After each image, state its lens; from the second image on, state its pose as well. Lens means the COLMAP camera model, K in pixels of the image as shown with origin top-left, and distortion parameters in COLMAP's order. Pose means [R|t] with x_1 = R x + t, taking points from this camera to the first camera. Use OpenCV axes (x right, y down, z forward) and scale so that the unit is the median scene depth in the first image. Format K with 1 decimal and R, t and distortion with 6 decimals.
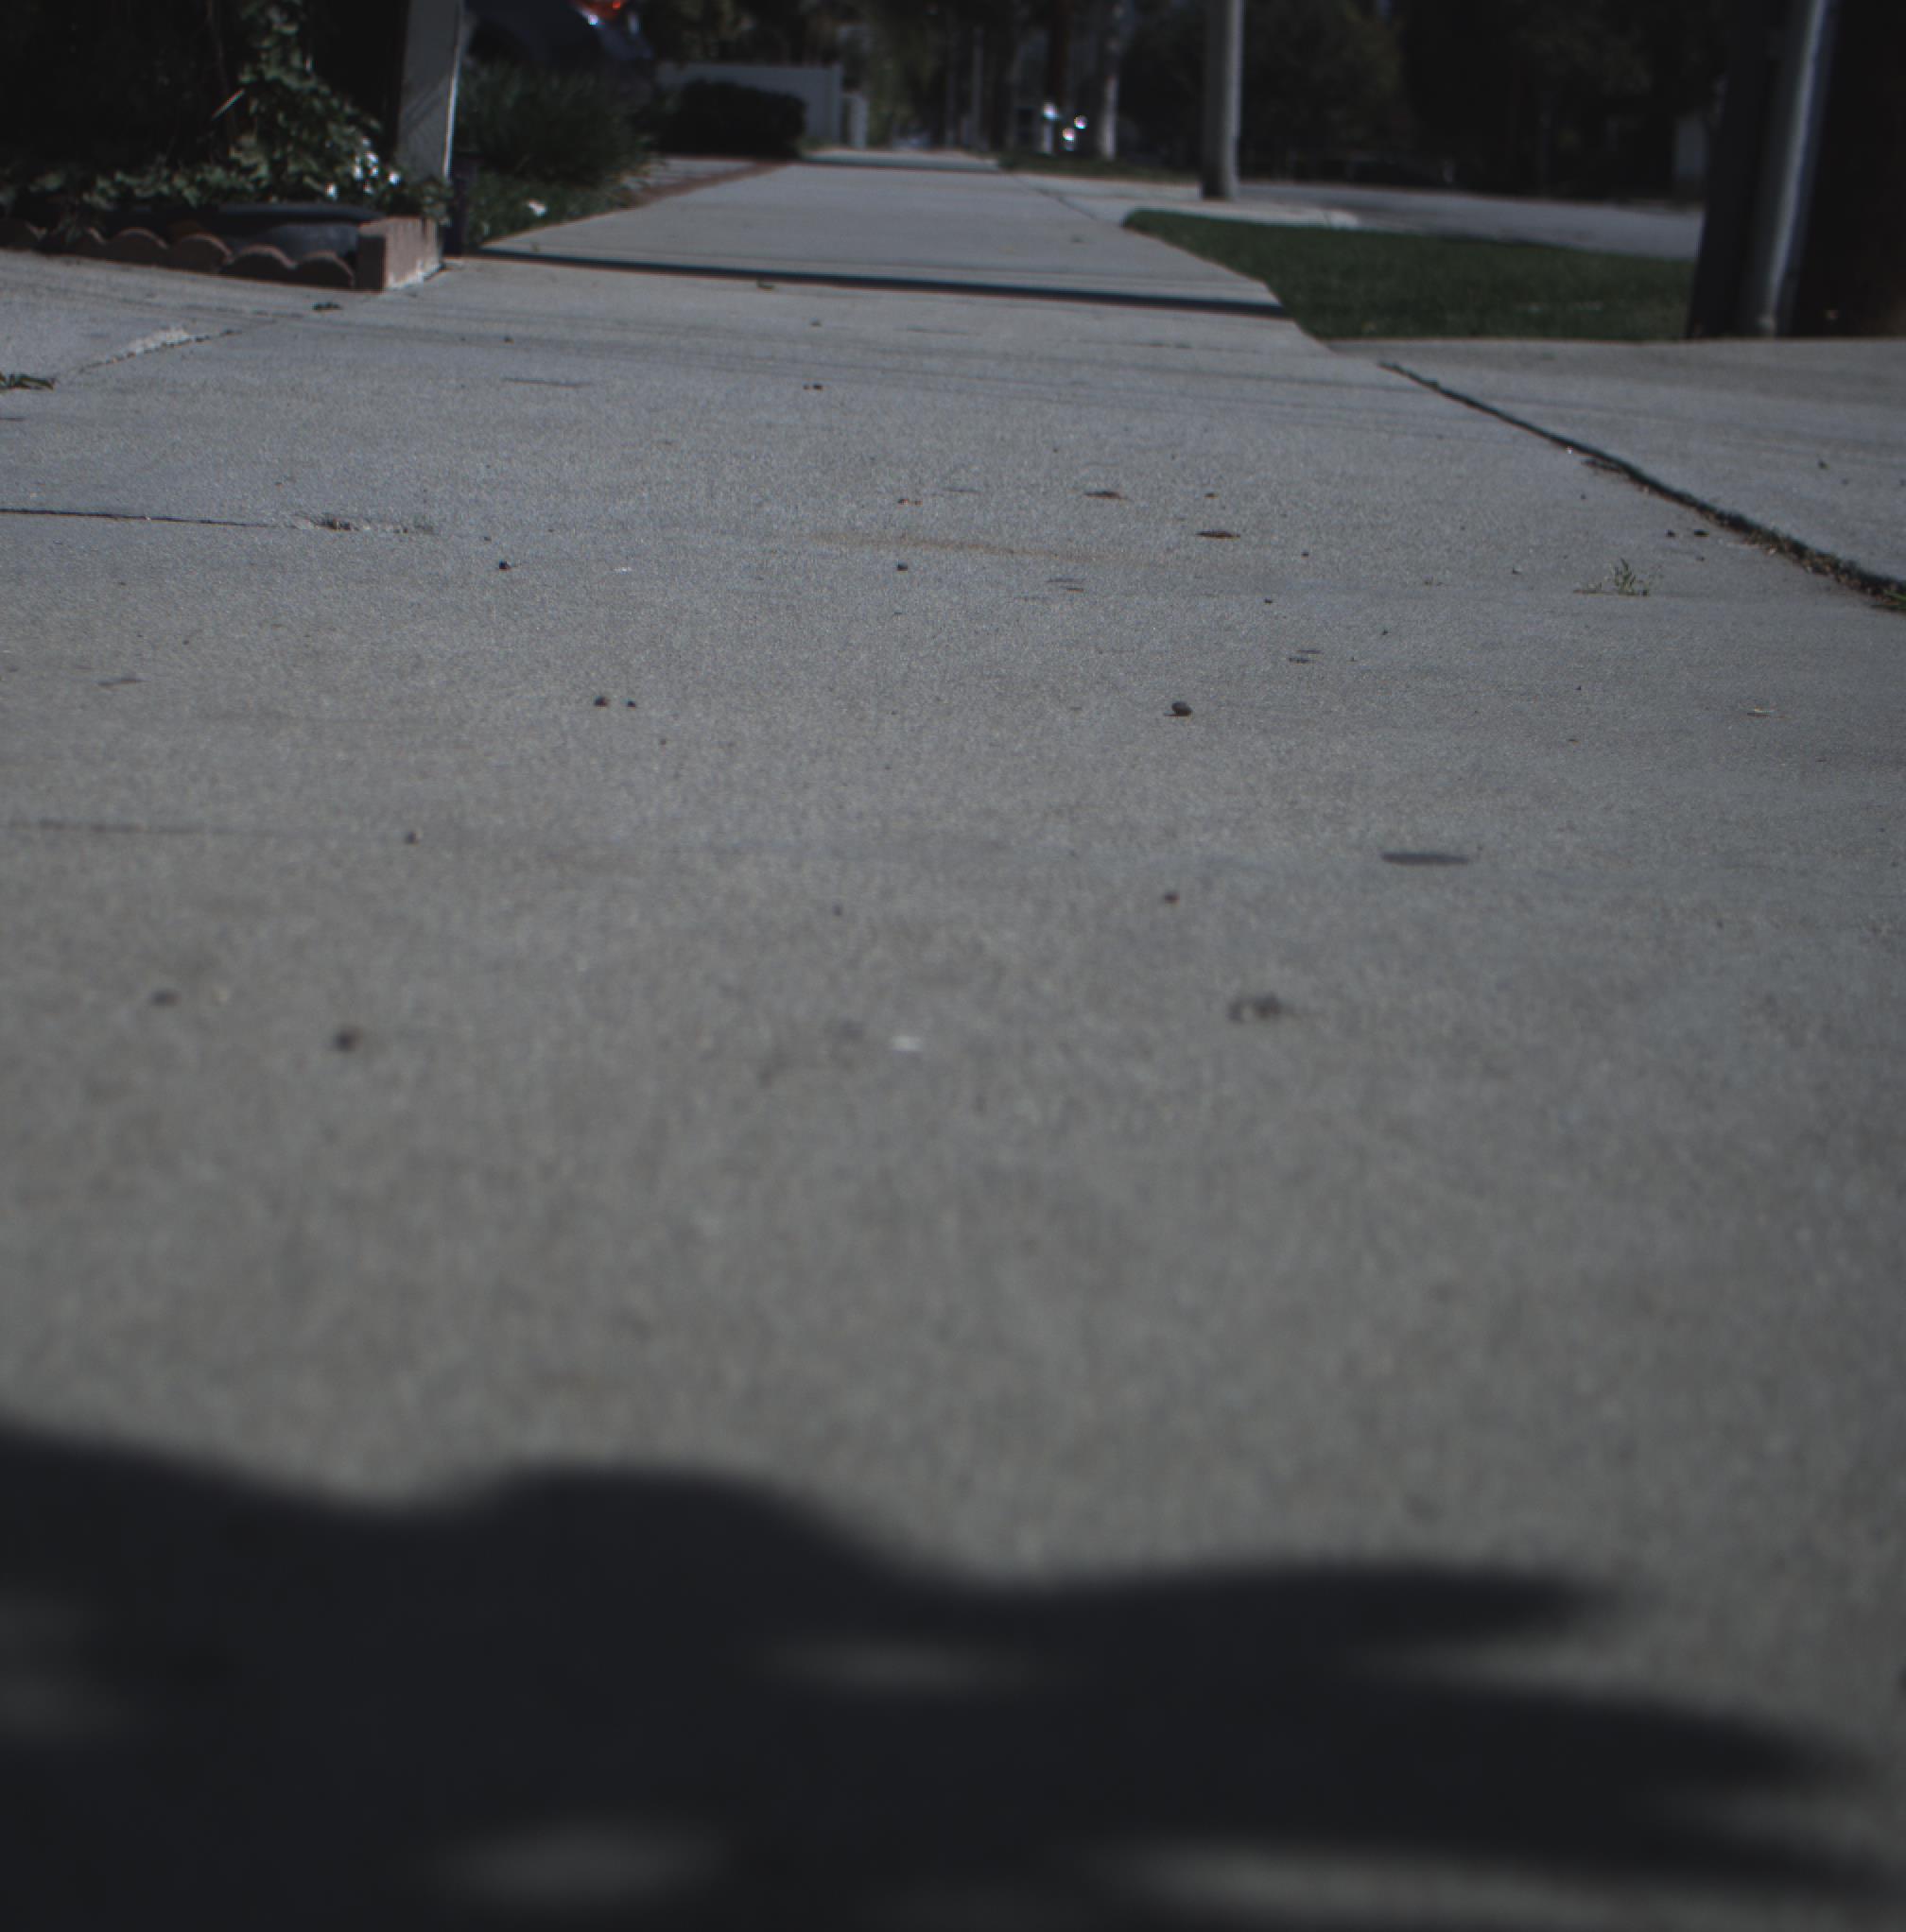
lens RADIAL K [[4296.4, 0, 949.3], [0, 4296.4, 967.8], [0, 0, 1]] dist [-0.039019, -0.160576]
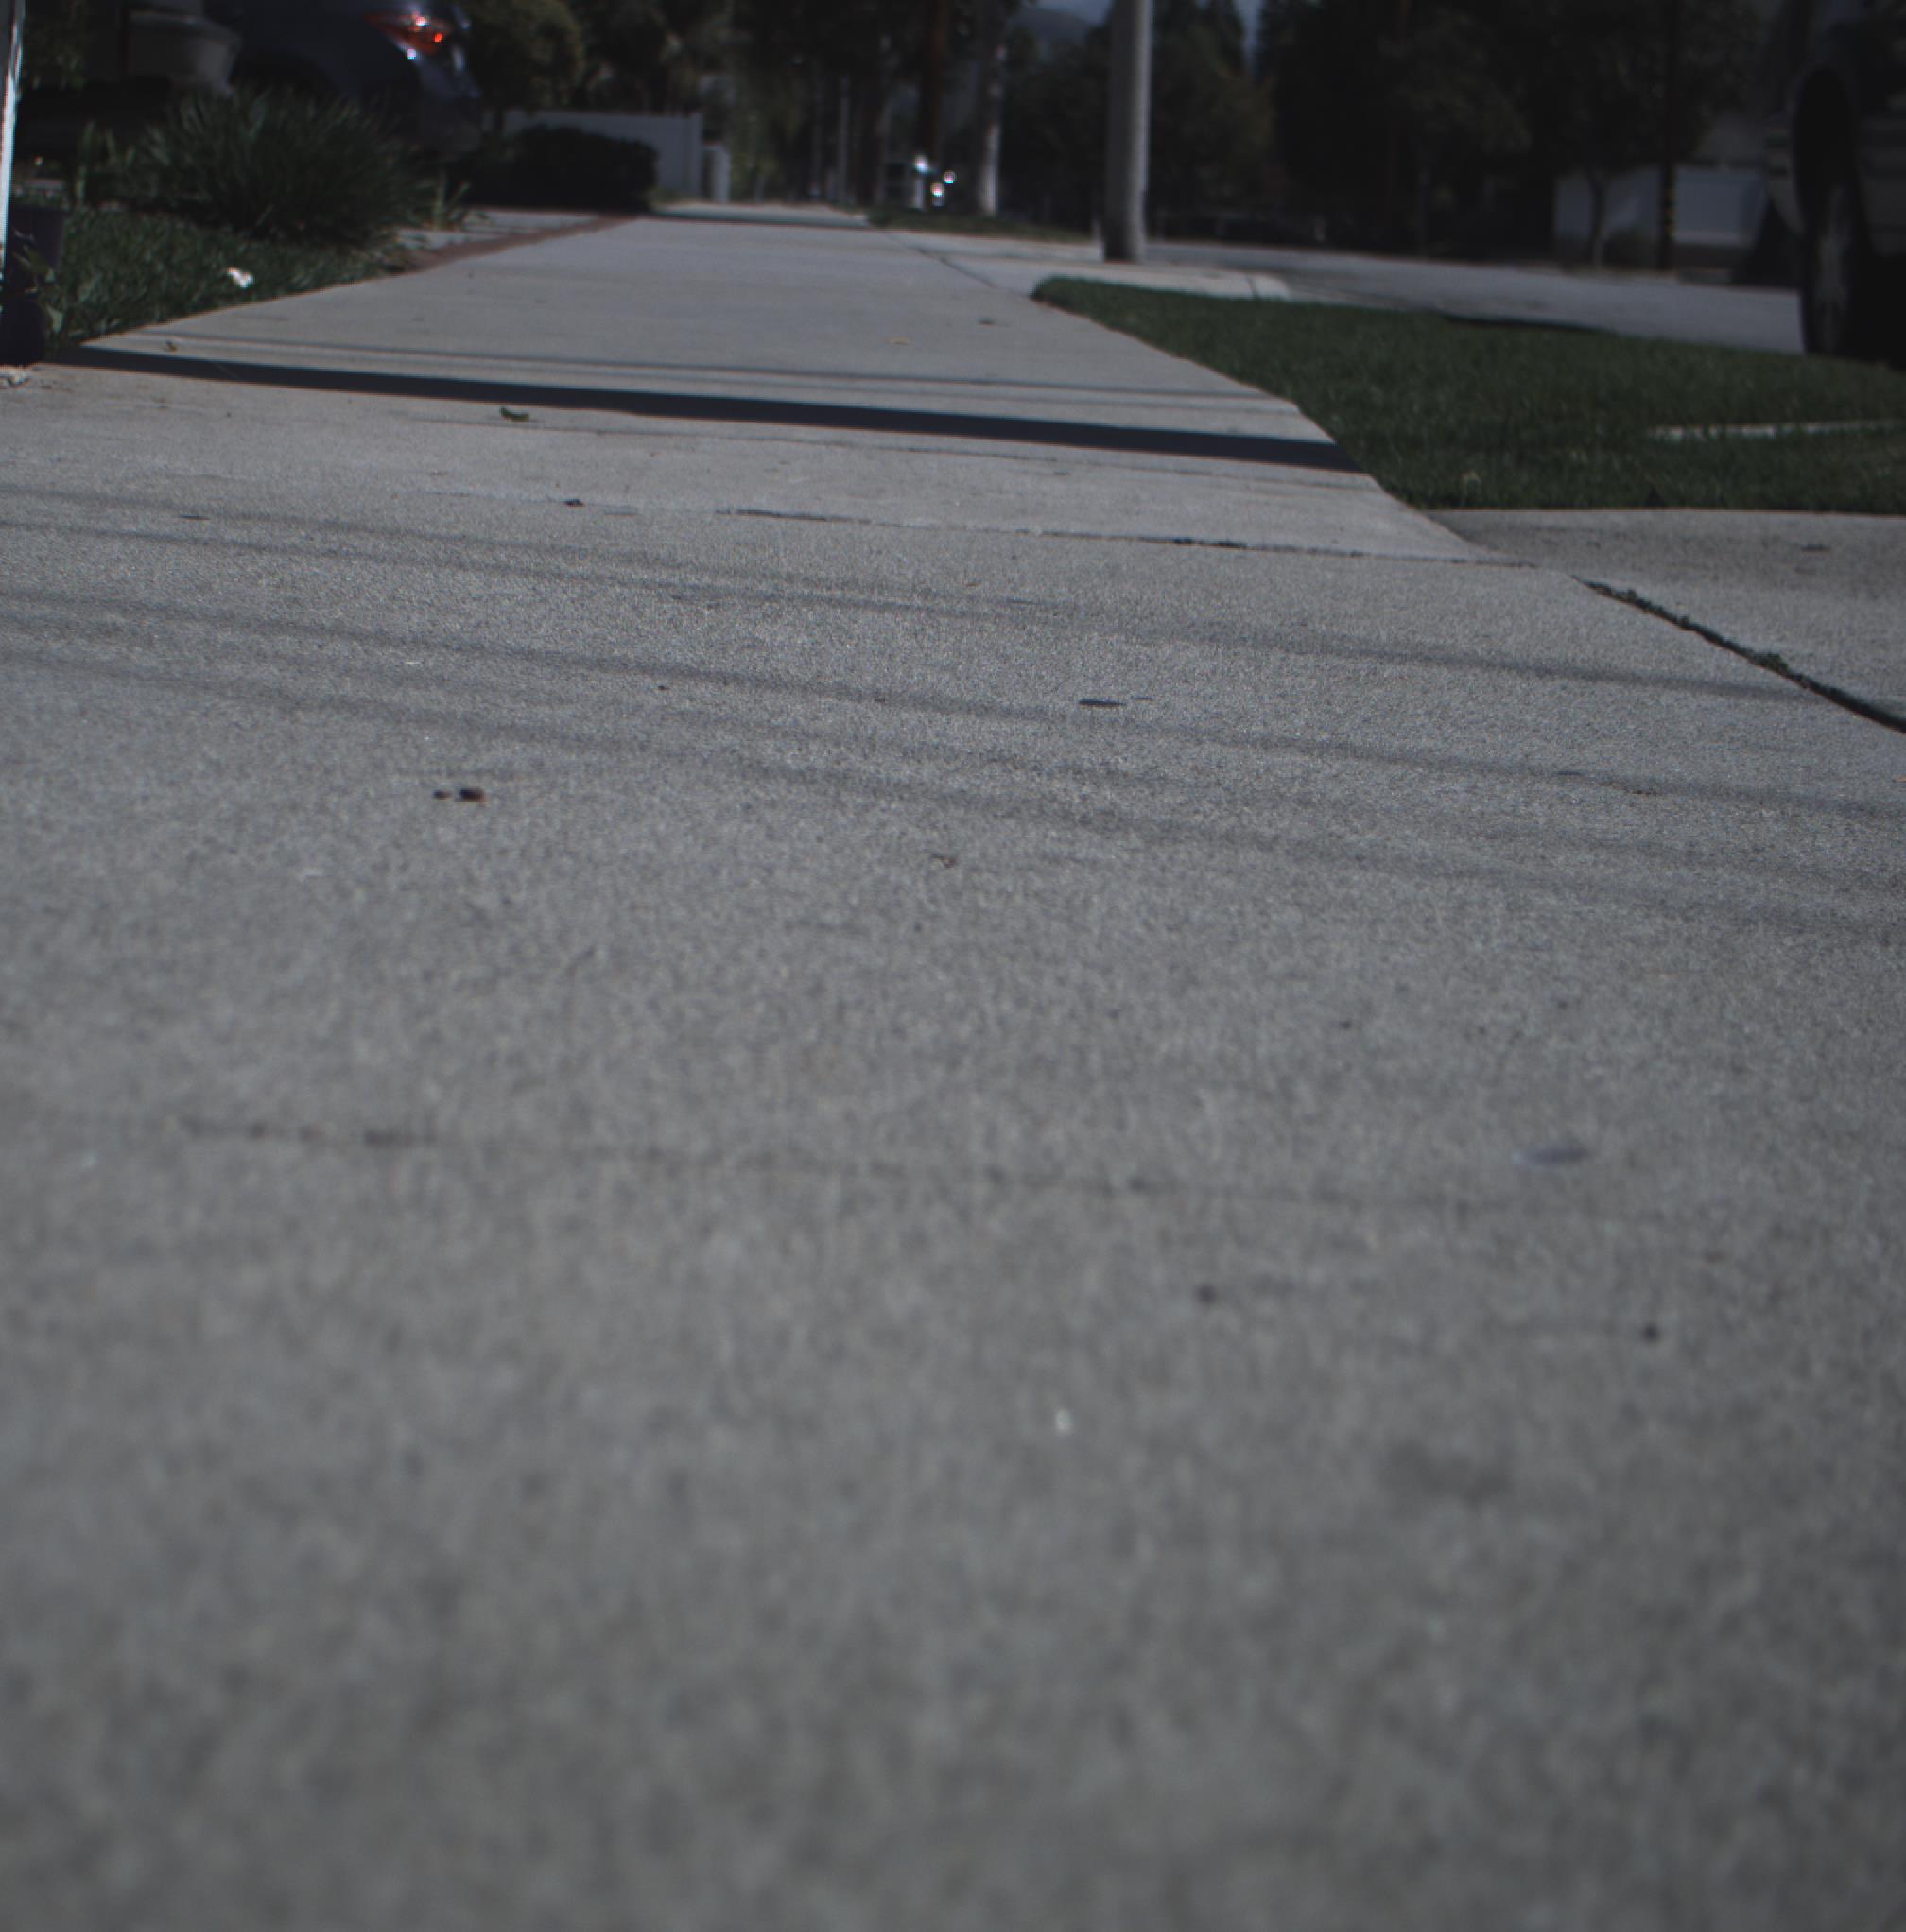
lens RADIAL K [[4296.4, 0, 949.3], [0, 4296.4, 967.8], [0, 0, 1]] dist [-0.039019, -0.160576]
pose [[0.999504, 0.001132, 0.031459, 0.000088], [-0.000735, 0.999920, -0.012626, -0.048516], [-0.031471, 0.012597, 0.999425, 0.258753]]
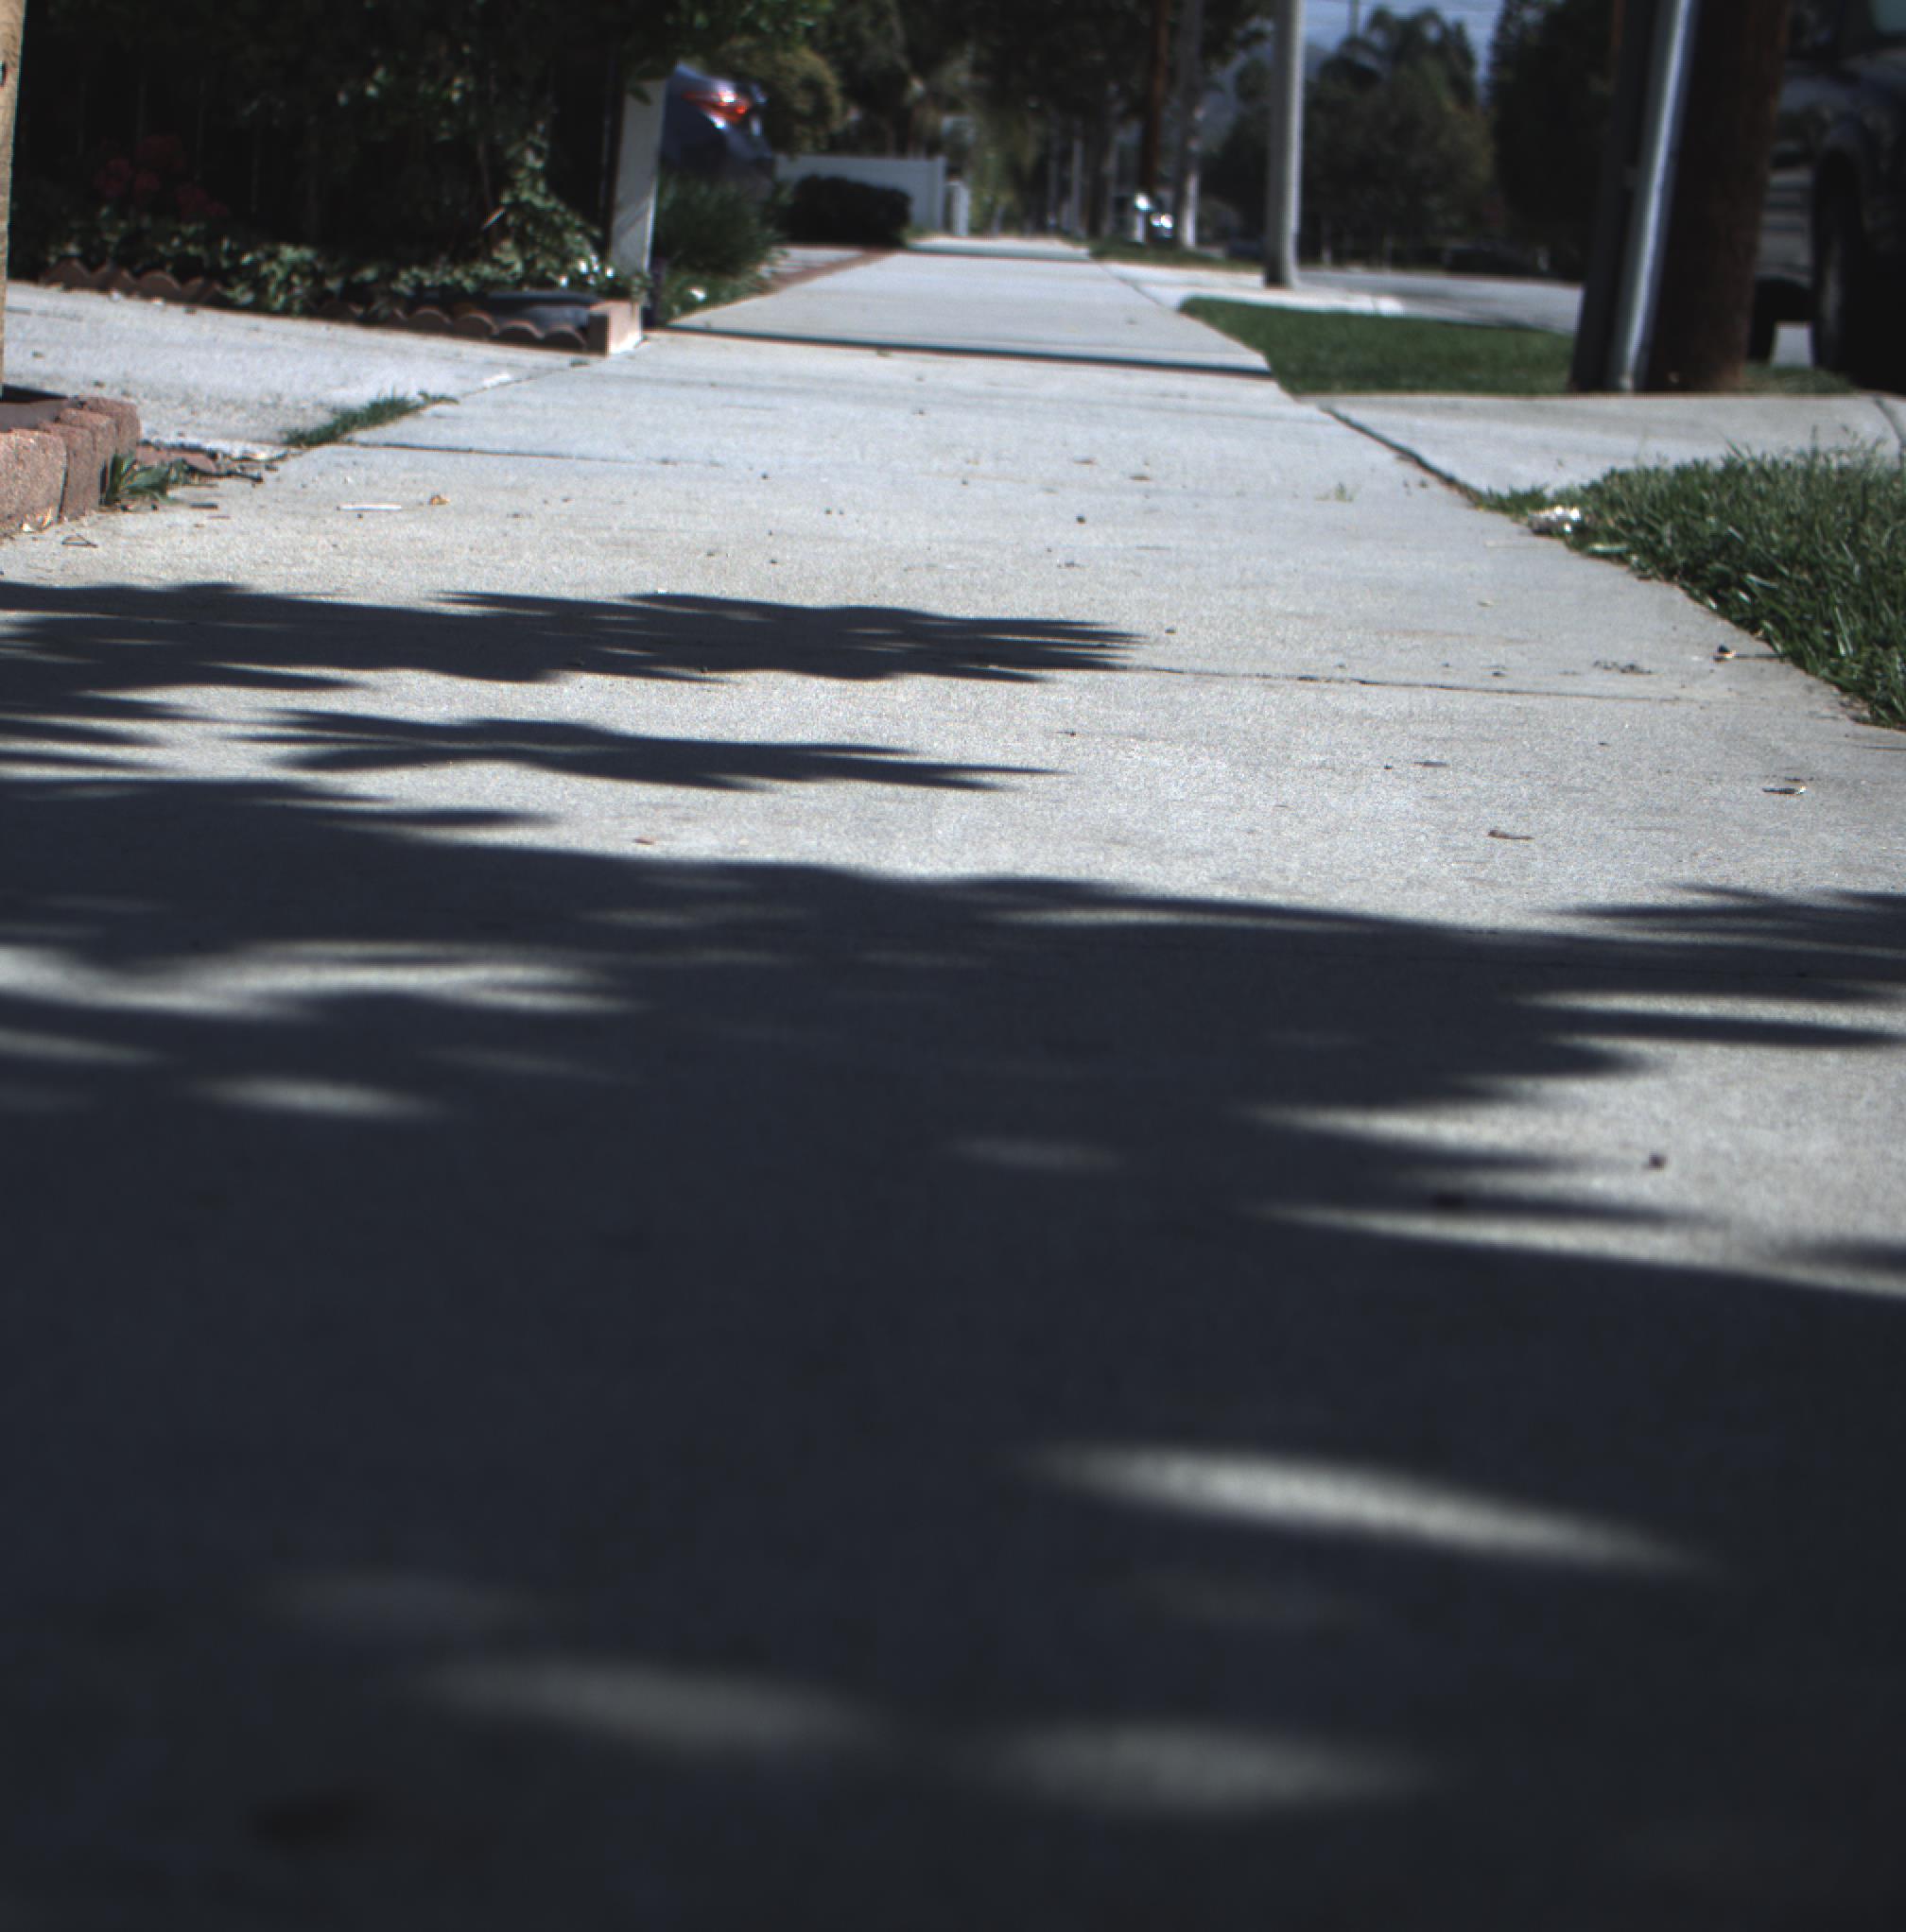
lens RADIAL K [[4296.4, 0, 949.3], [0, 4296.4, 967.8], [0, 0, 1]] dist [-0.039019, -0.160576]
pose [[0.999715, 0.007074, -0.022796, 0.006845], [-0.007509, 0.999790, -0.019070, 0.040152], [0.022657, 0.019236, 0.999558, -0.231128]]
